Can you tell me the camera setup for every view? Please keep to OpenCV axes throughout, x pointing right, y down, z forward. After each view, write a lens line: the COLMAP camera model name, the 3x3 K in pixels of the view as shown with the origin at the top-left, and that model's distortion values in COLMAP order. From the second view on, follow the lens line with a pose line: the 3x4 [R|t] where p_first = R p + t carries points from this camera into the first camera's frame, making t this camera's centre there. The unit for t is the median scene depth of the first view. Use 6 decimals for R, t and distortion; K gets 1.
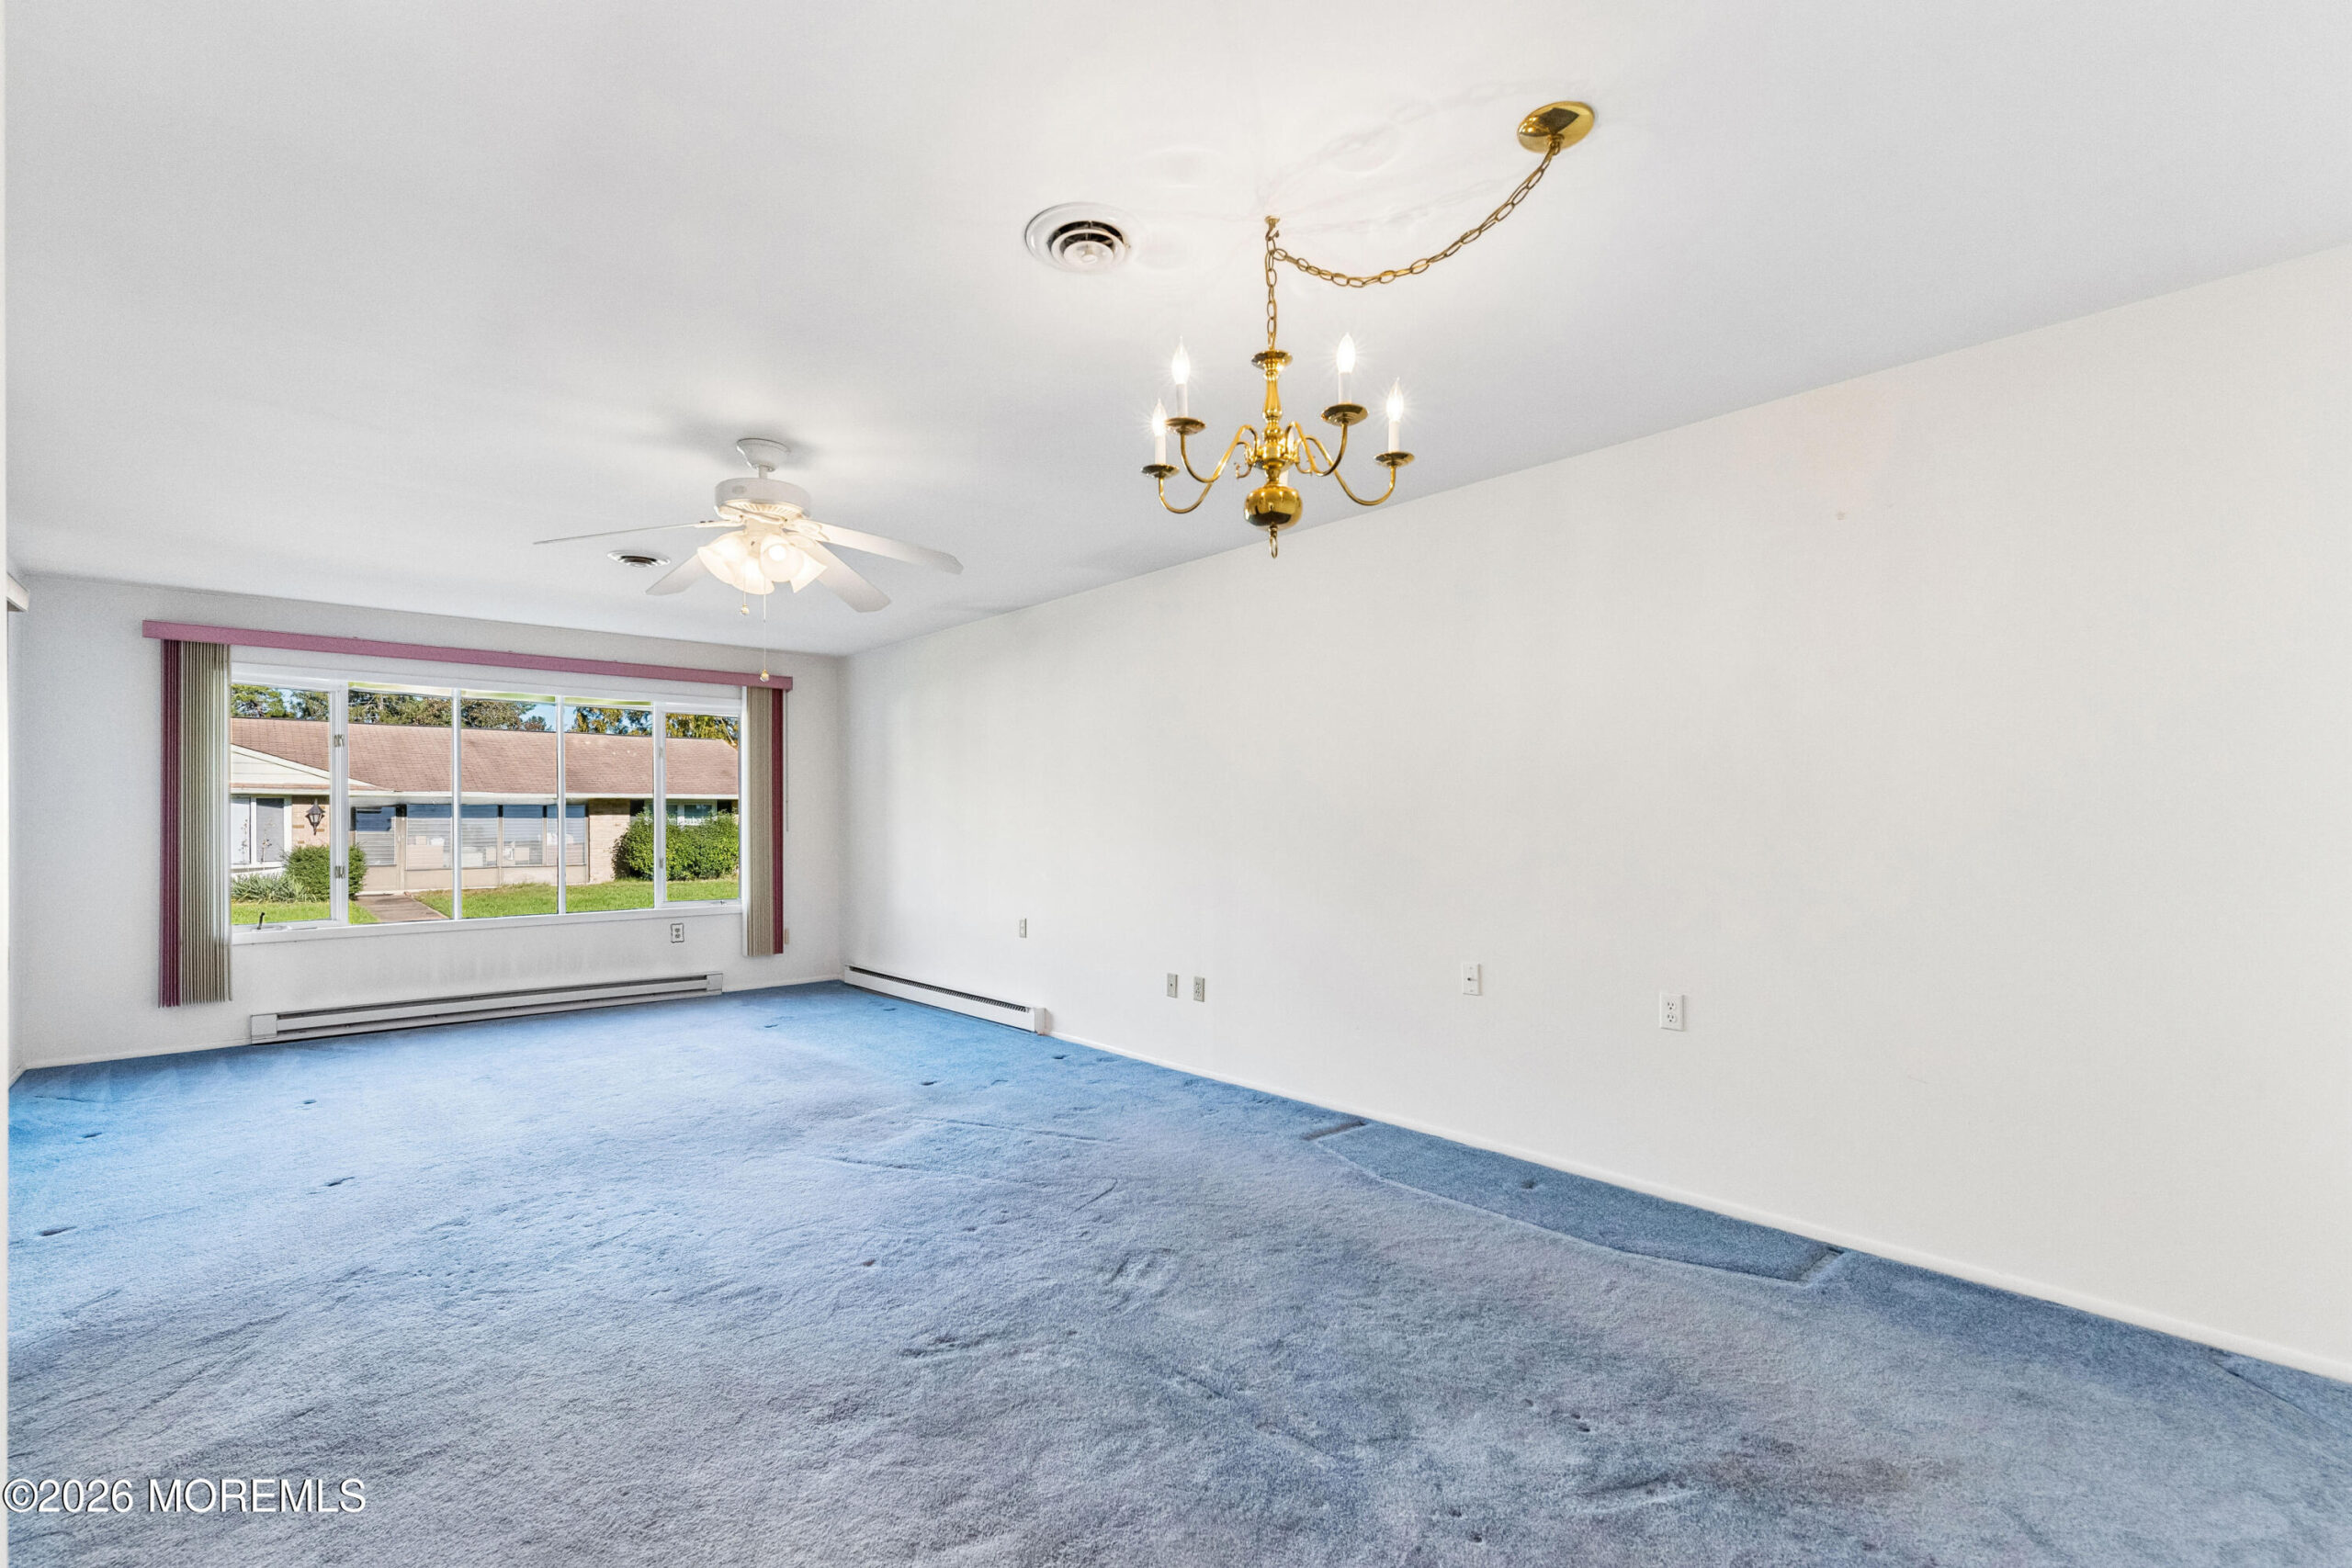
lens RADIAL K [[1037.7, 0, 1177.3], [0, 1037.7, 793.0], [0, 0, 1]] dist [-0.002387, -0.000531]
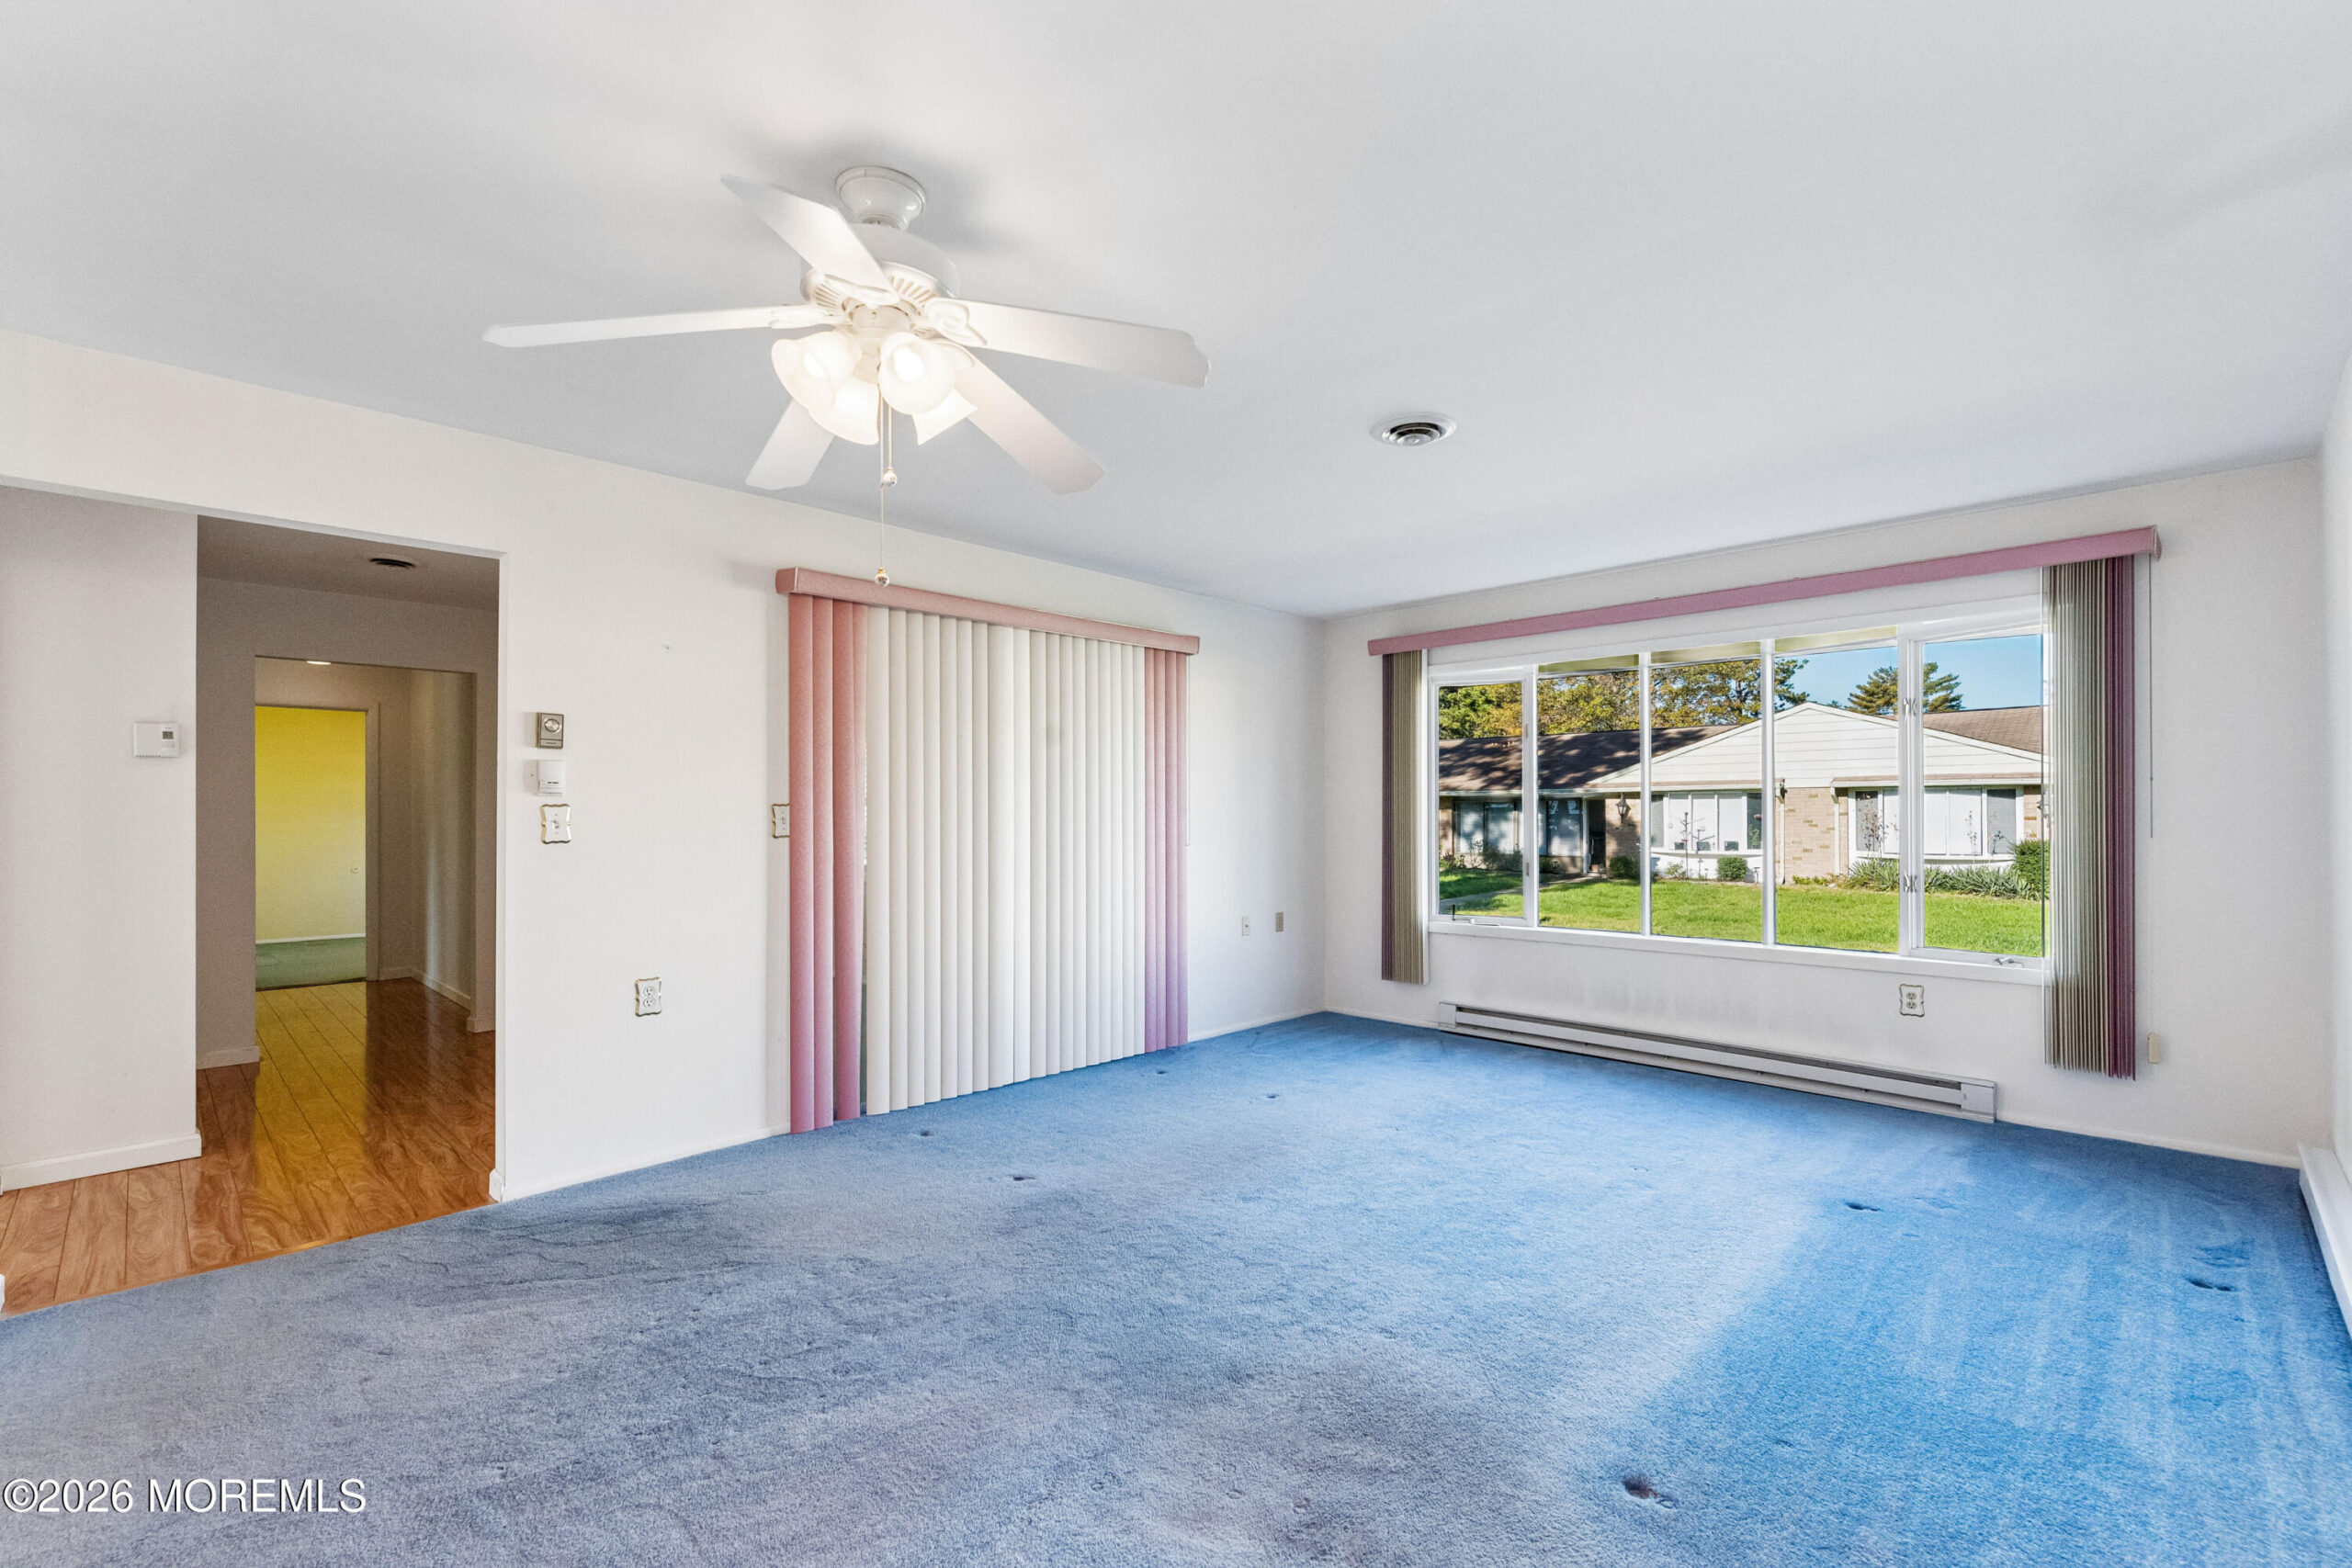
lens RADIAL K [[1037.7, 0, 1177.3], [0, 1037.7, 793.0], [0, 0, 1]] dist [-0.002387, -0.000531]
pose [[0.077297, -0.016569, -0.996870, 0.068601], [0.025841, 0.999559, -0.014610, 0.007105], [0.996673, -0.024631, 0.077691, 0.357407]]
